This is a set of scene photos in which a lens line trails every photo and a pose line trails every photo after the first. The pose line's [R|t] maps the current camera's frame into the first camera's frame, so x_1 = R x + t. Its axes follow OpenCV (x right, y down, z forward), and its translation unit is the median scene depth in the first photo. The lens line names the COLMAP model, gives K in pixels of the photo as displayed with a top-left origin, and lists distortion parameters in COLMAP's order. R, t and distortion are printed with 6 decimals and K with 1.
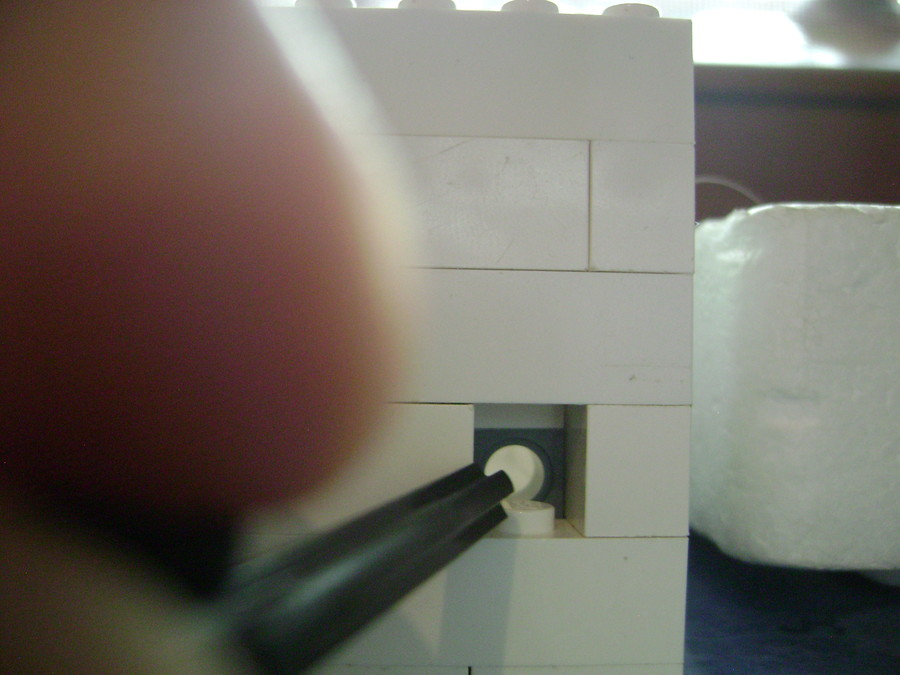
lens RADIAL K [[924.9, 0, 452.9], [0, 924.9, 337.3], [0, 0, 1]] dist [-0.174294, 0.095902]
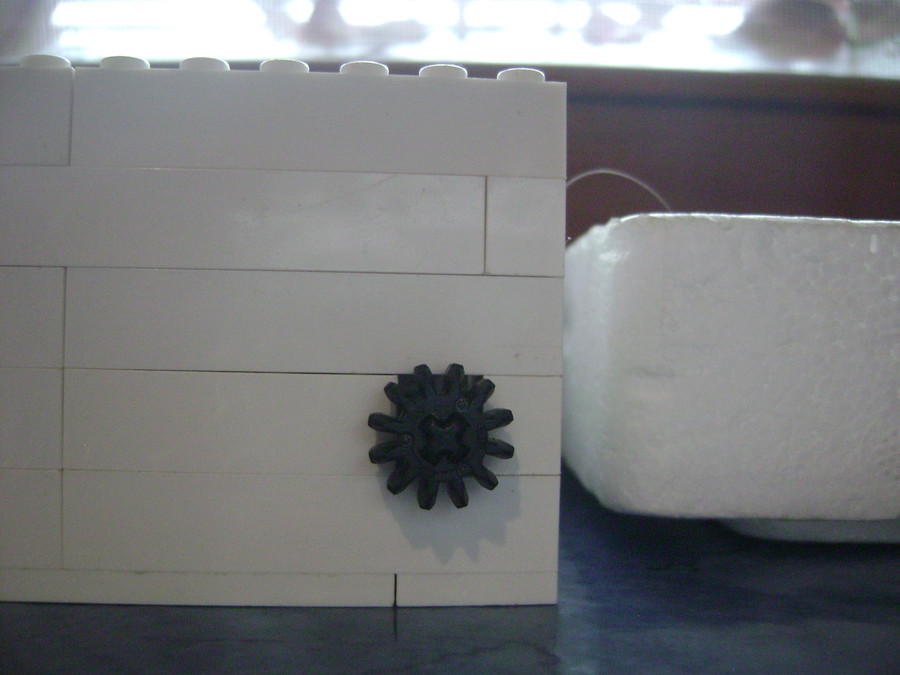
lens RADIAL K [[924.9, 0, 452.9], [0, 924.9, 337.3], [0, 0, 1]] dist [-0.174294, 0.095902]
pose [[0.993618, 0.001421, 0.112792, -0.028607], [-0.003452, 0.999835, 0.017819, -0.003992], [-0.112748, -0.018094, 0.993459, -0.191881]]
